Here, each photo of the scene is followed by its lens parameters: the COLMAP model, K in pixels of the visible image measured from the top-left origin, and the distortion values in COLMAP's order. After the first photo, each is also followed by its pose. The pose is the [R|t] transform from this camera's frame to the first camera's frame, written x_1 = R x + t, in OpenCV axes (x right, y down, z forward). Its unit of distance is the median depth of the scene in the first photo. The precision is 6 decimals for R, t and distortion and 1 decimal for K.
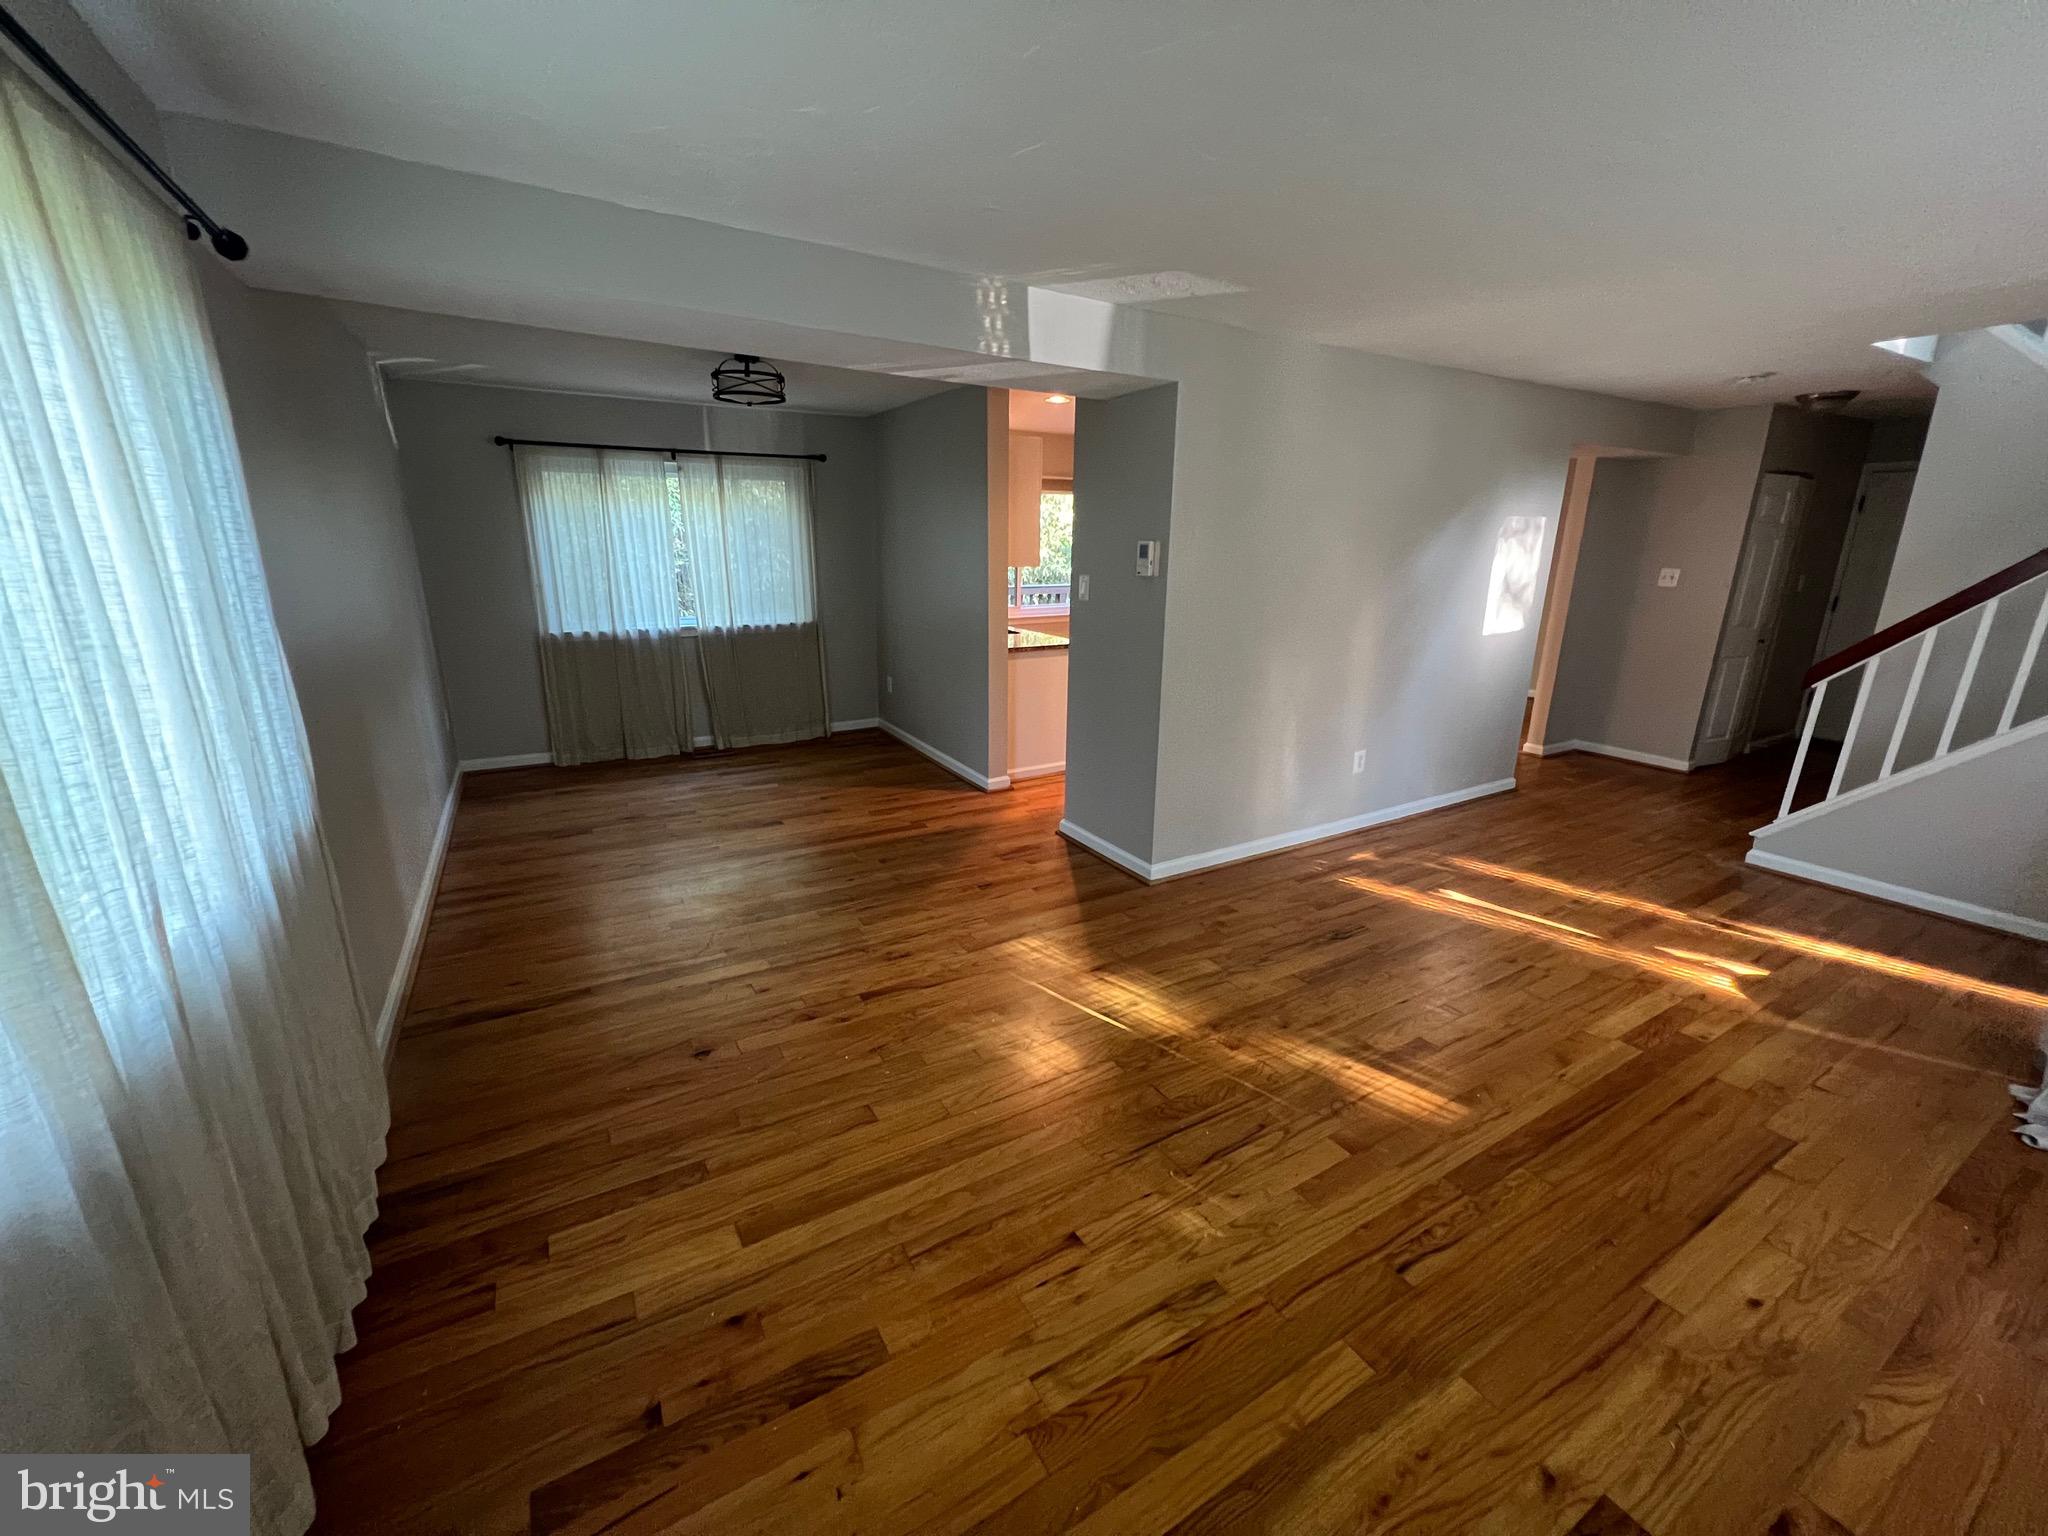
lens RADIAL K [[819.9, 0, 1026.0], [0, 819.9, 767.2], [0, 0, 1]] dist [-0.002247, 0.000317]
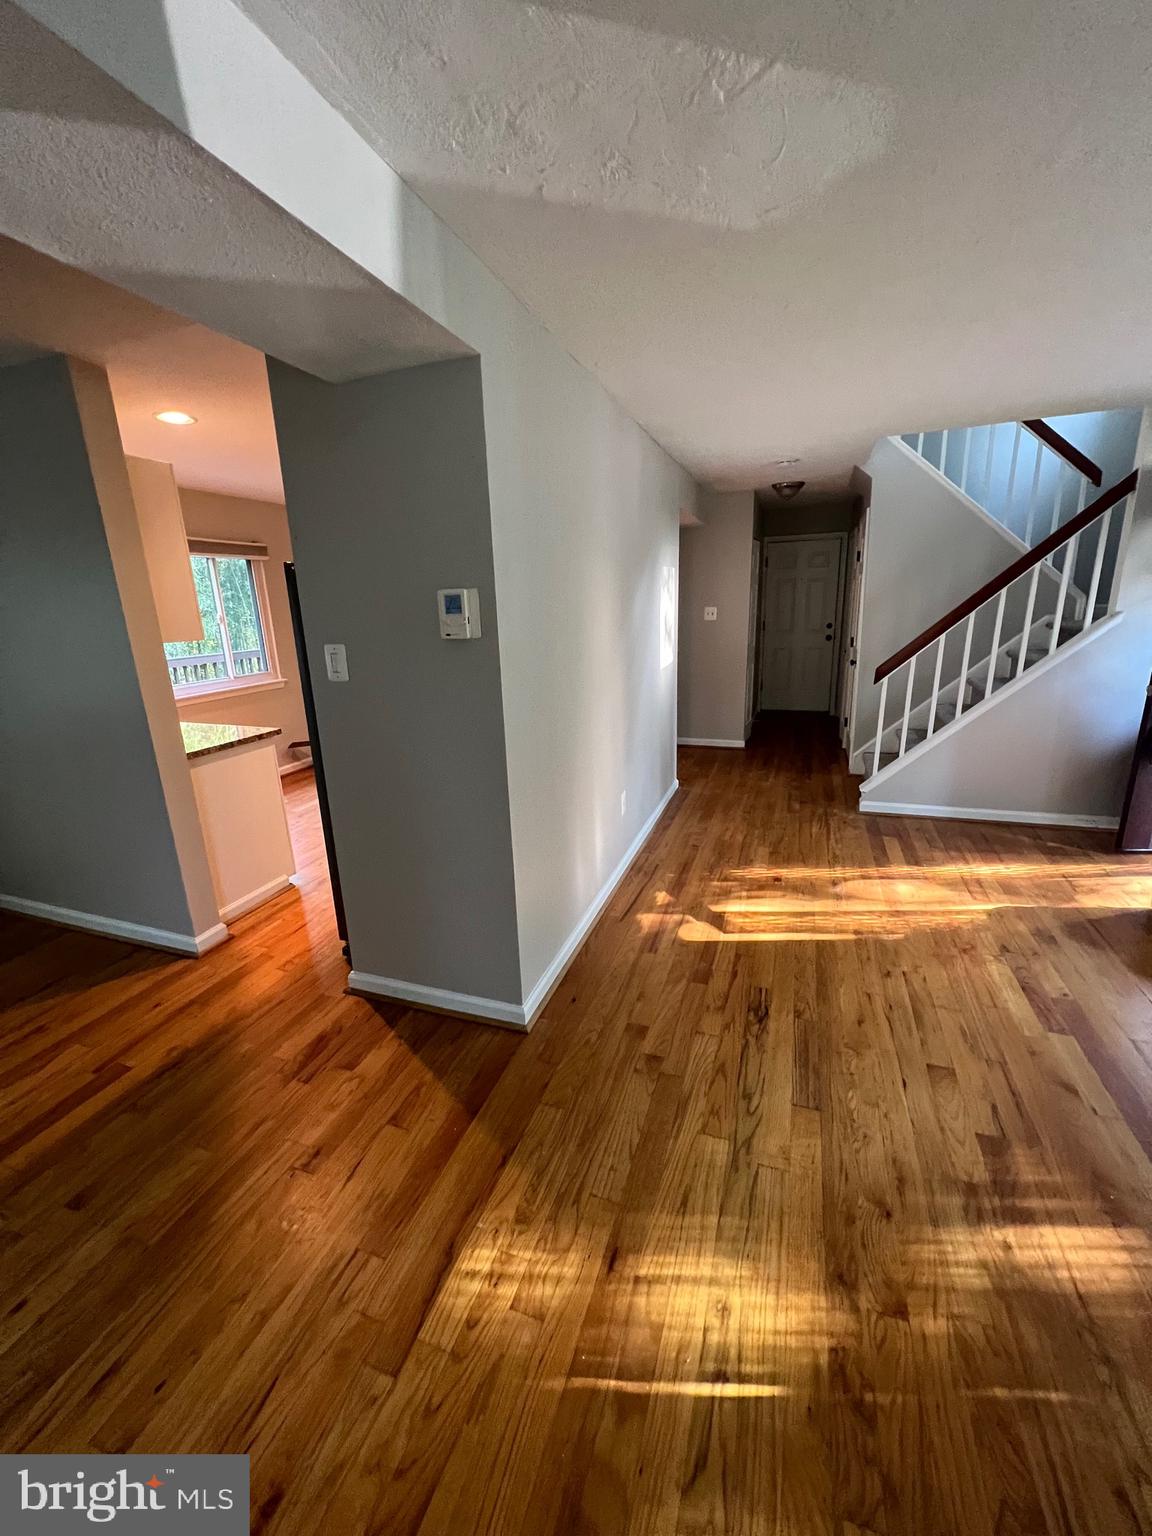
lens RADIAL K [[614.9, 0, 576.0], [0, 614.9, 770.2], [0, 0, 1]] dist [-0.002247, 0.000317]
pose [[0.768042, -0.203404, 0.607238, -0.118493], [0.209539, 0.975842, 0.061846, -0.126492], [-0.605148, 0.079740, 0.792110, 0.497227]]
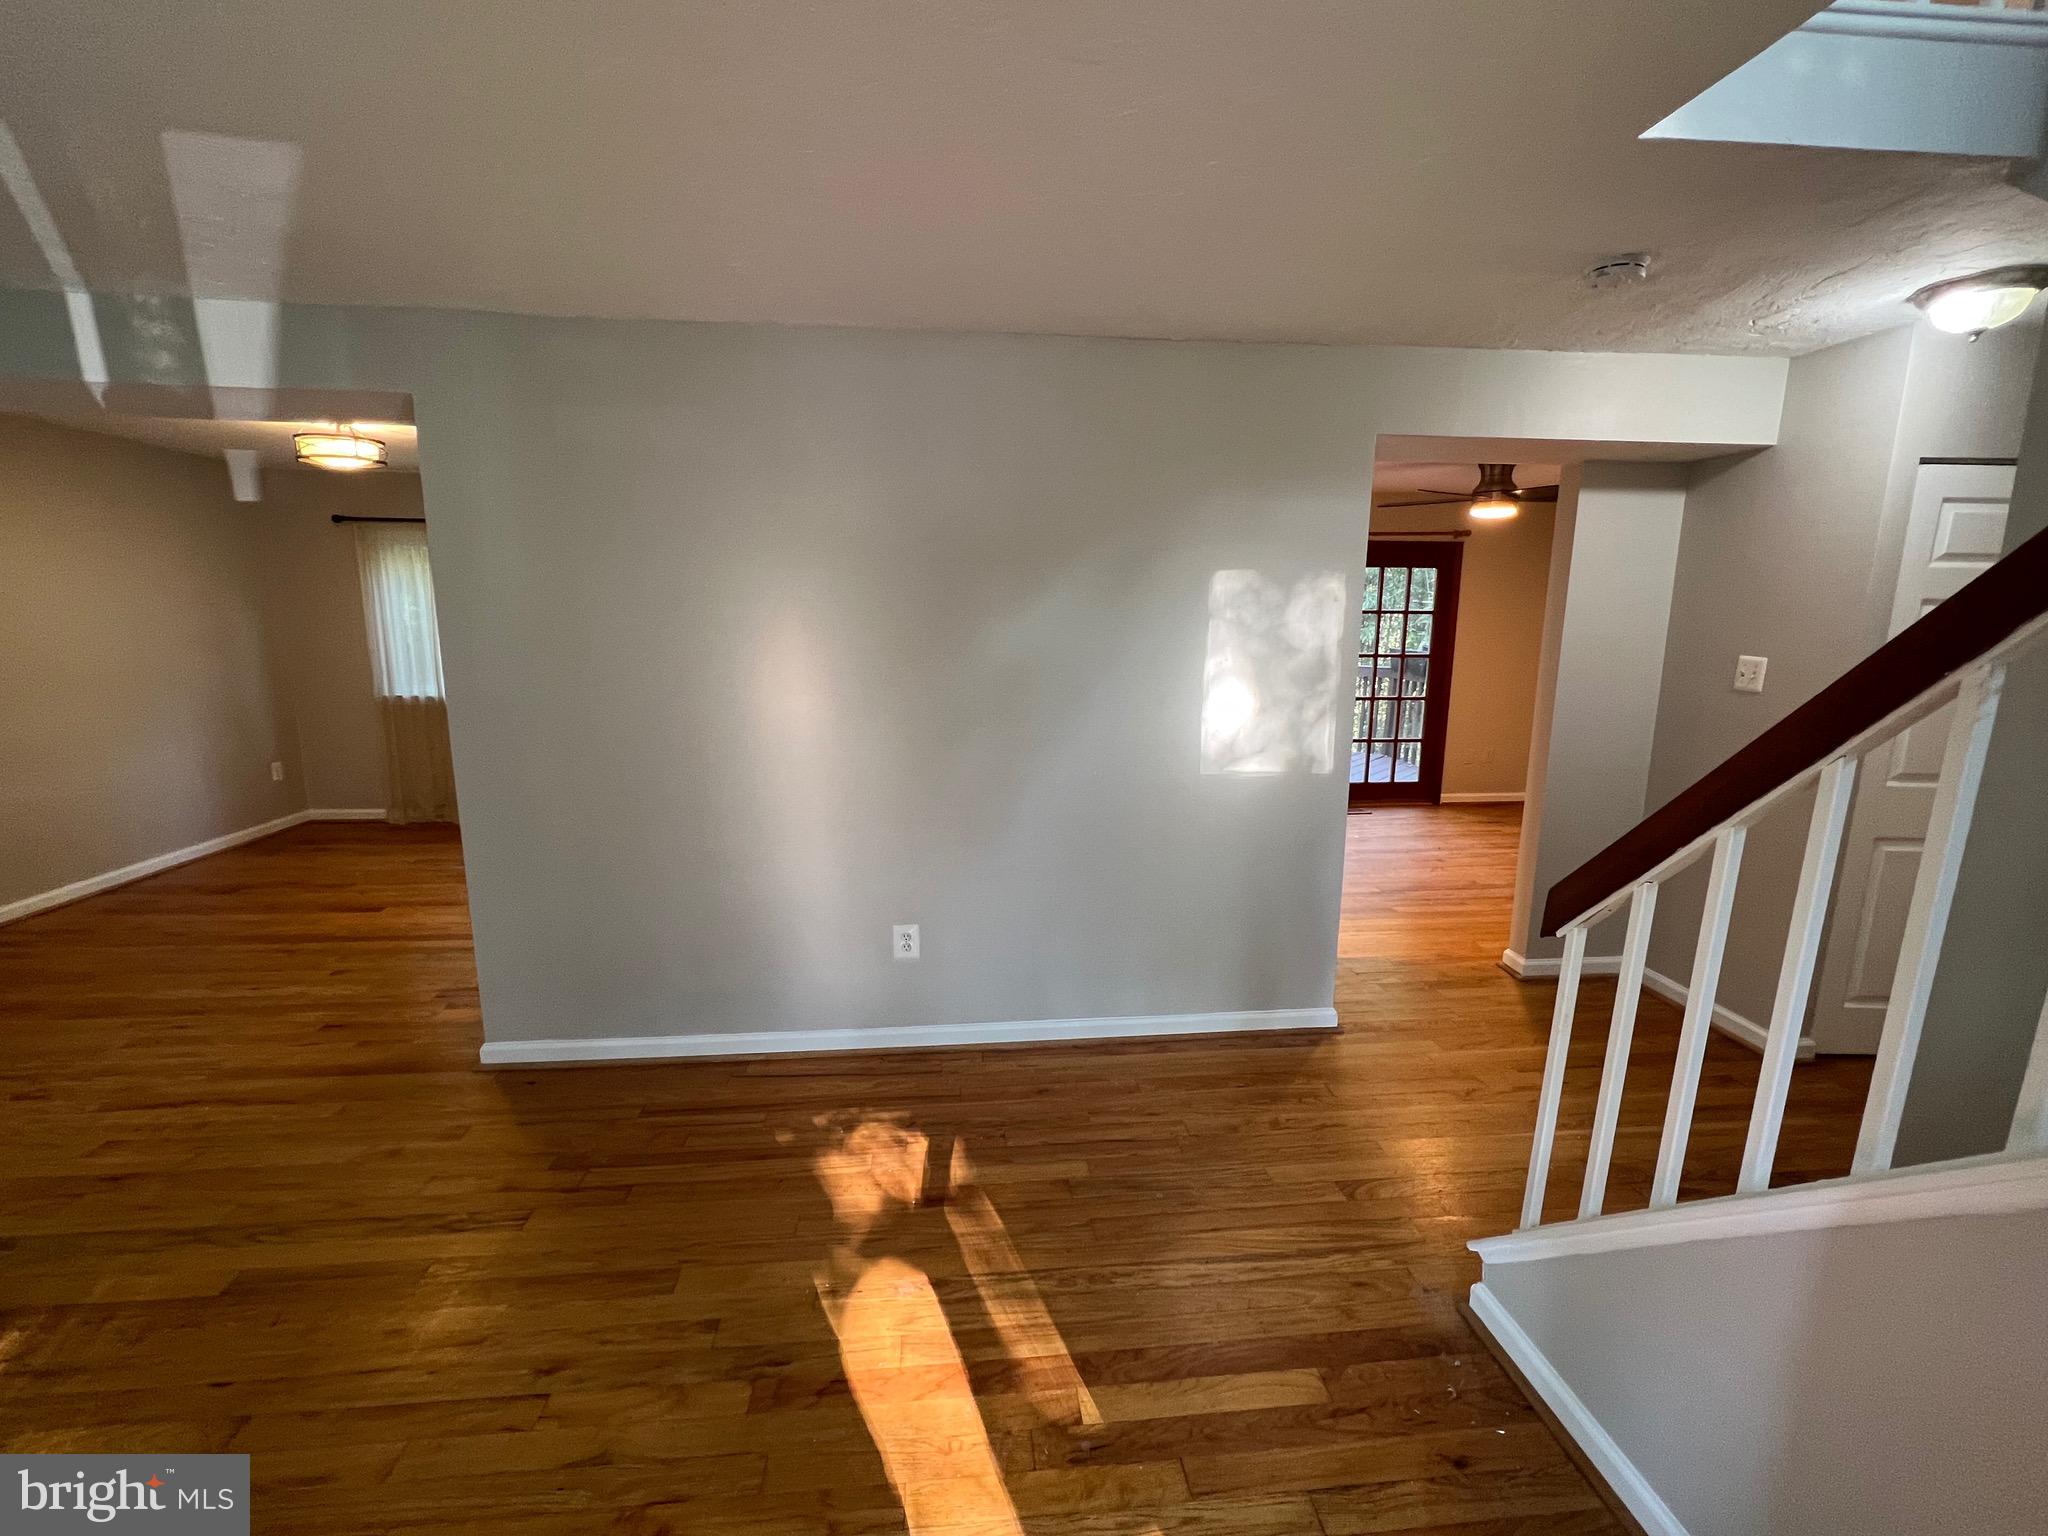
lens RADIAL K [[874.9, 0, 1024.0], [0, 874.9, 768.0], [0, 0, 1]] dist [-0.004088, -0.000260]
pose [[0.906385, 0.073743, -0.415966, 0.904239], [-0.112672, 0.991178, -0.069794, -0.123051], [0.407150, 0.110128, 0.906698, 0.476302]]
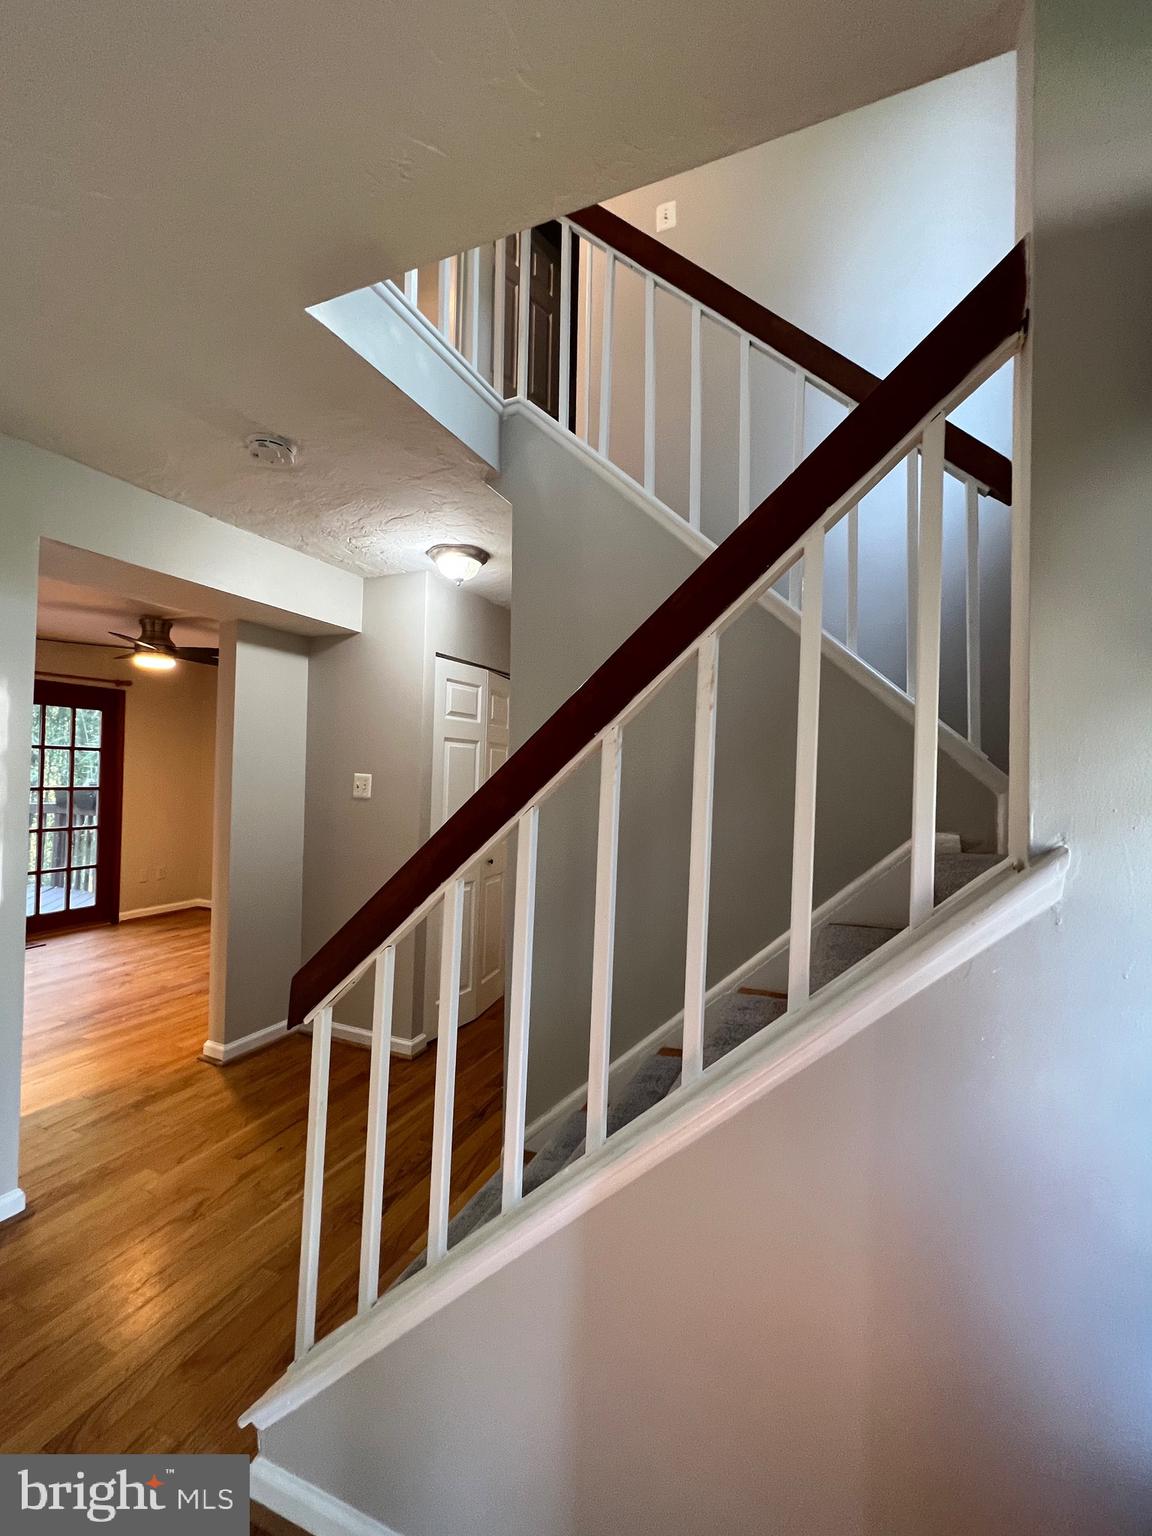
lens RADIAL K [[656.2, 0, 576.0], [0, 656.2, 768.0], [0, 0, 1]] dist [-0.004088, -0.000260]
pose [[0.804200, 0.017824, 0.594091, 0.882829], [0.143287, 0.964255, -0.222893, -0.130924], [-0.576828, 0.264376, 0.772900, 0.637694]]
